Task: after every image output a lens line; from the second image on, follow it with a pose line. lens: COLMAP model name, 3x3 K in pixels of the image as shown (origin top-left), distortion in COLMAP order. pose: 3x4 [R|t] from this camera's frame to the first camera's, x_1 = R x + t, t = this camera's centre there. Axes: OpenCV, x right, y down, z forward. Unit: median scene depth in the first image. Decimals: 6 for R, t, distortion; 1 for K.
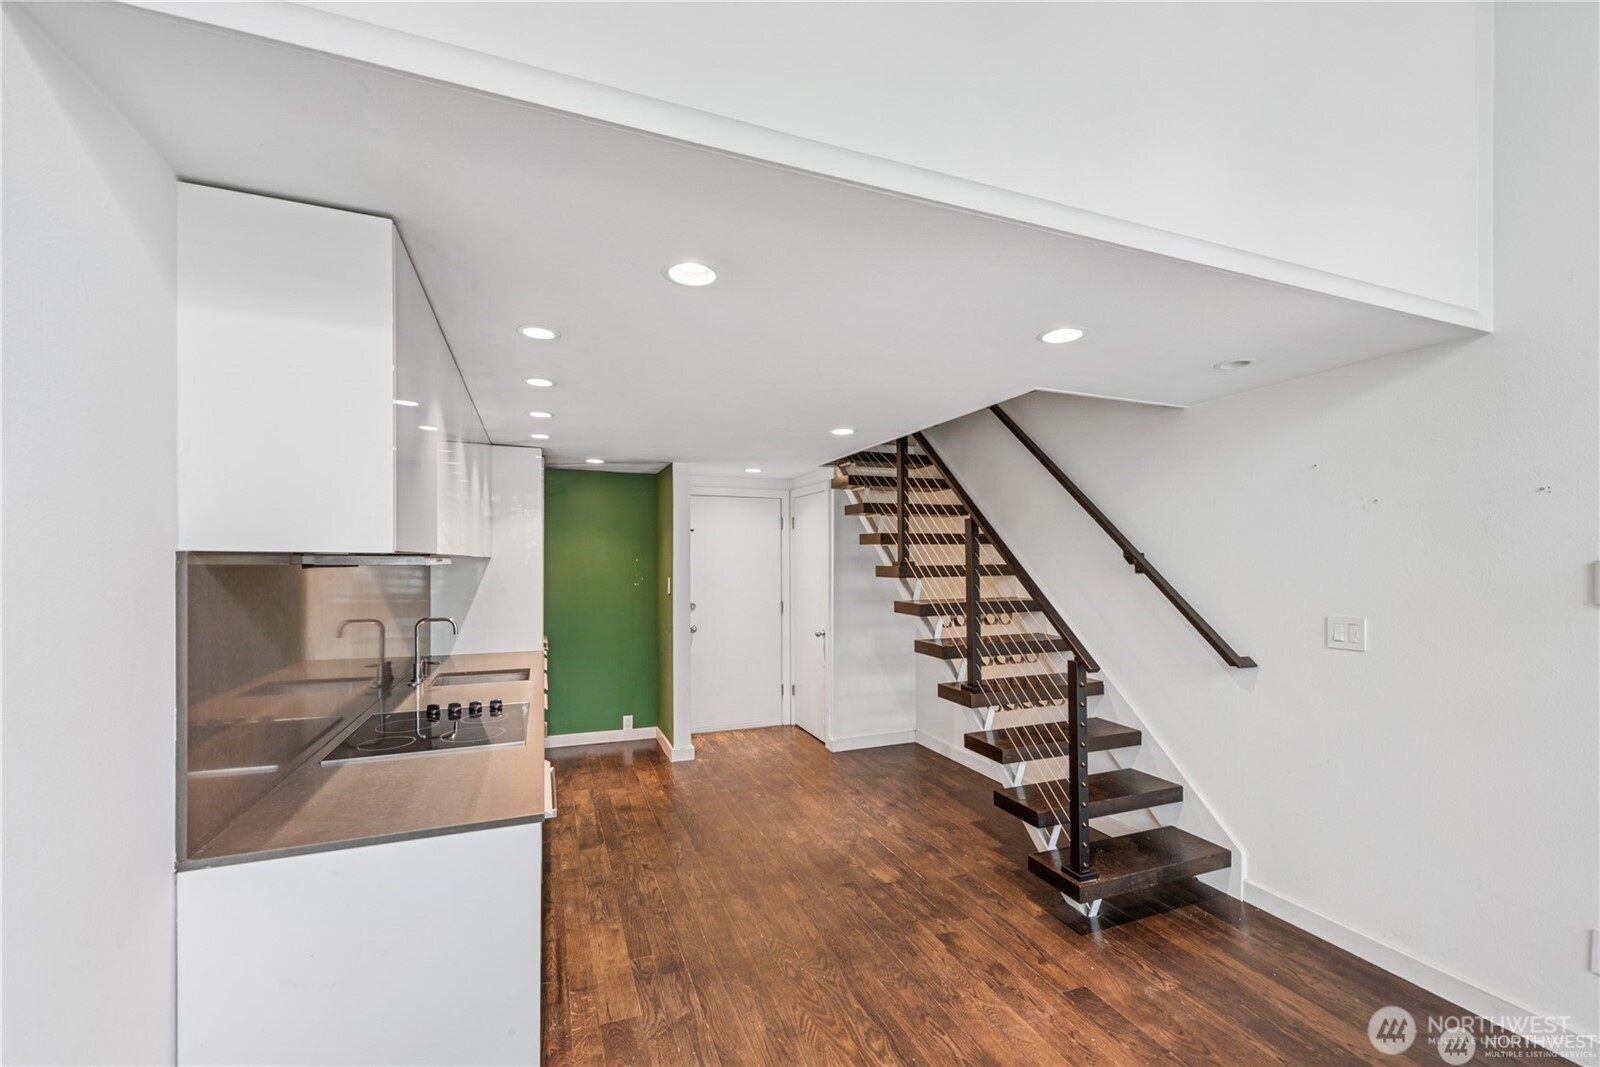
lens RADIAL K [[644.8, 0, 801.9], [0, 644.8, 561.3], [0, 0, 1]] dist [0.018538, 0.000021]
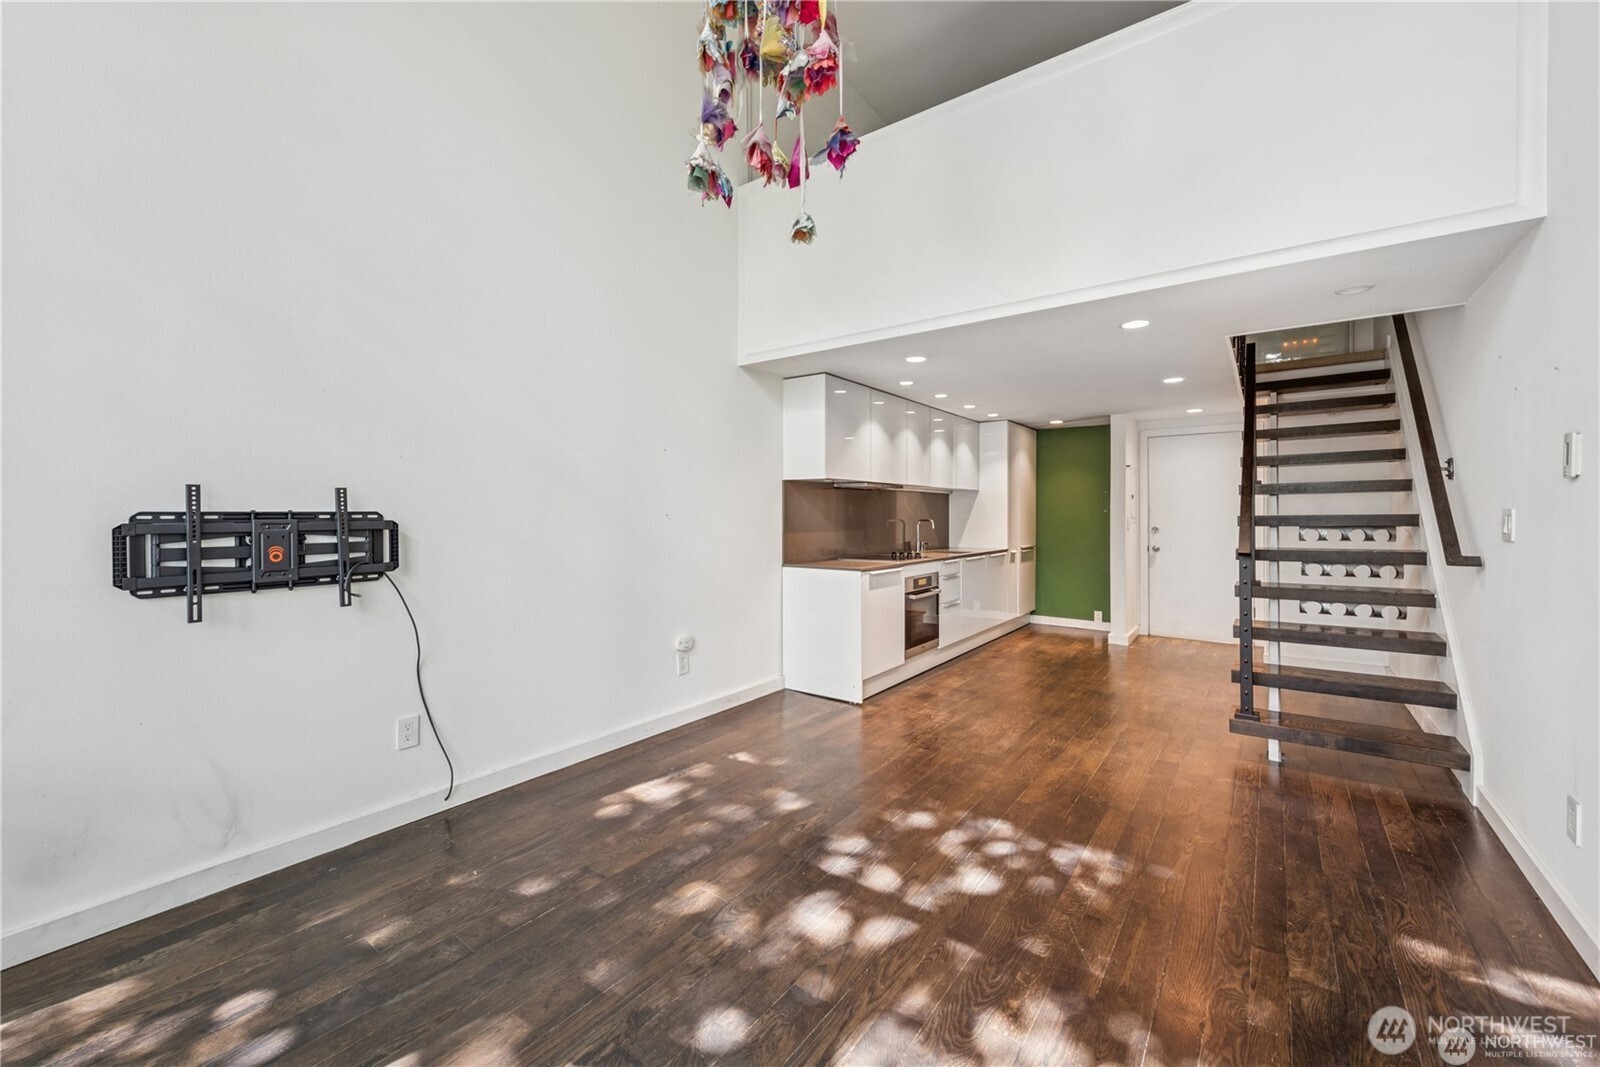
lens RADIAL K [[632.7, 0, 794.1], [0, 632.7, 517.7], [0, 0, 1]] dist [0.000519, -0.000047]
pose [[0.520448, 0.002457, -0.853890, 0.621558], [0.001250, 0.999993, 0.003639, 0.054740], [0.853893, -0.002962, 0.520441, -0.234802]]
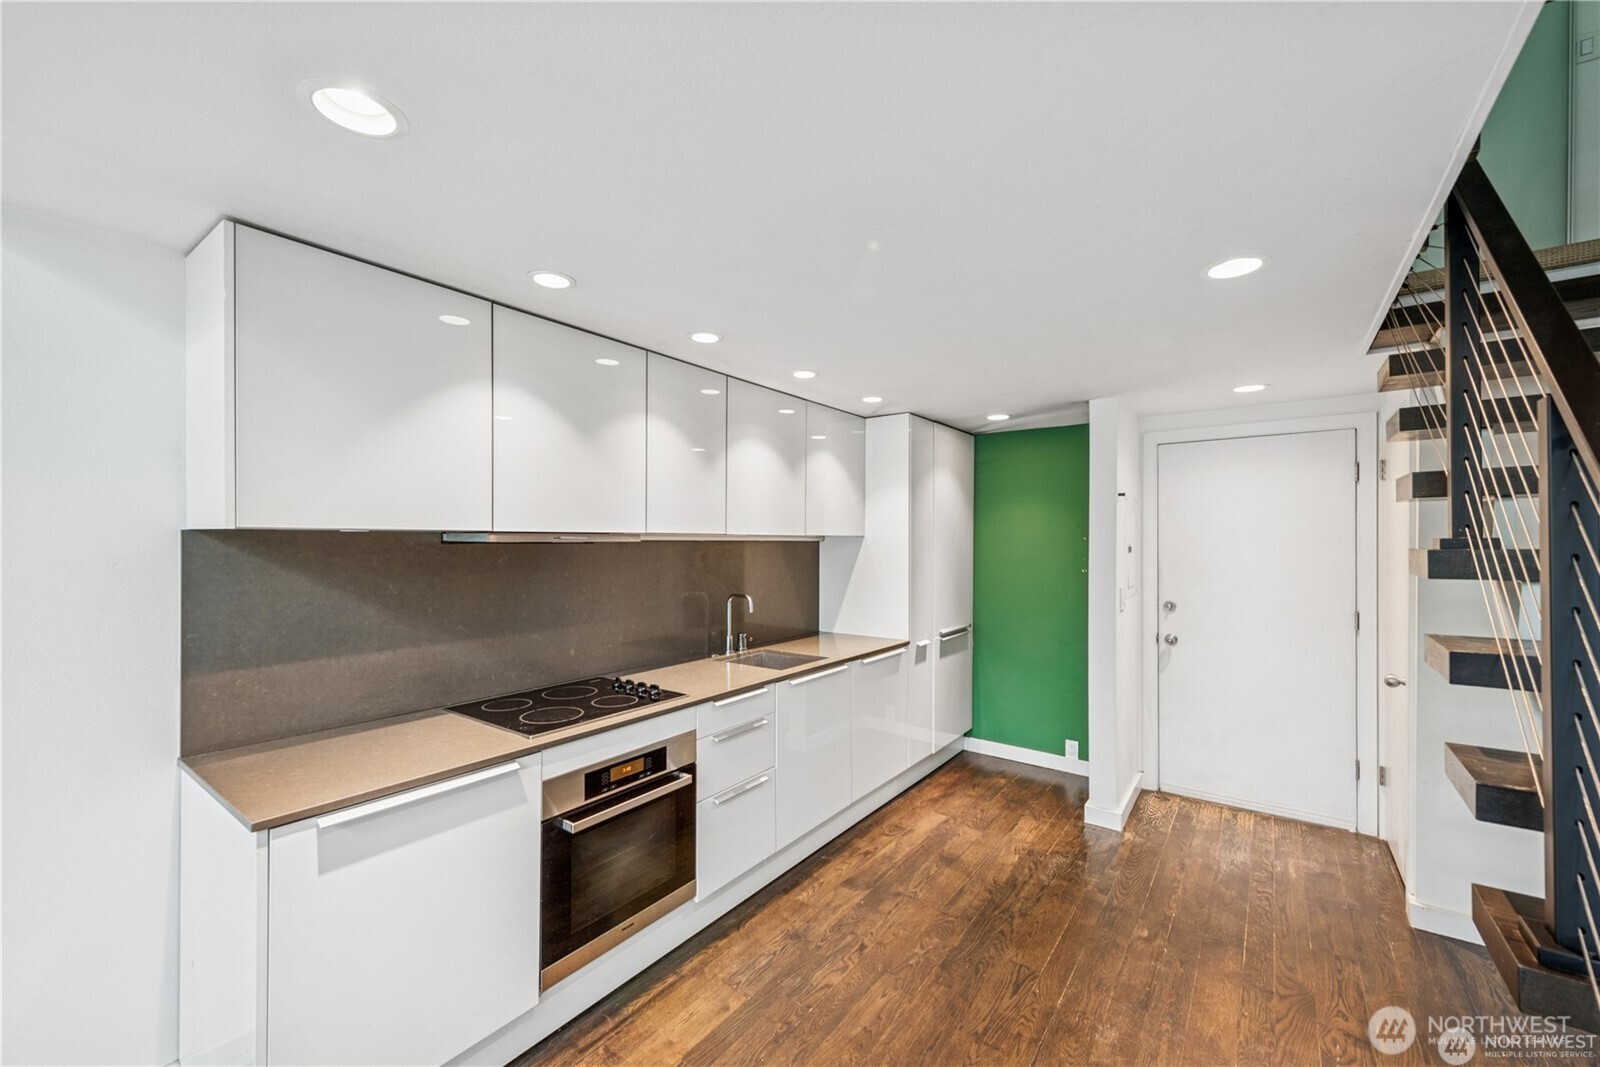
lens RADIAL K [[631.3, 0, 802.9], [0, 631.3, 548.0], [0, 0, 1]] dist [0.010094, -0.000105]
pose [[0.527764, 0.006408, -0.849367, 0.247745], [0.000314, 0.999970, 0.007739, 0.004162], [0.849391, -0.004351, 0.527746, 0.409488]]
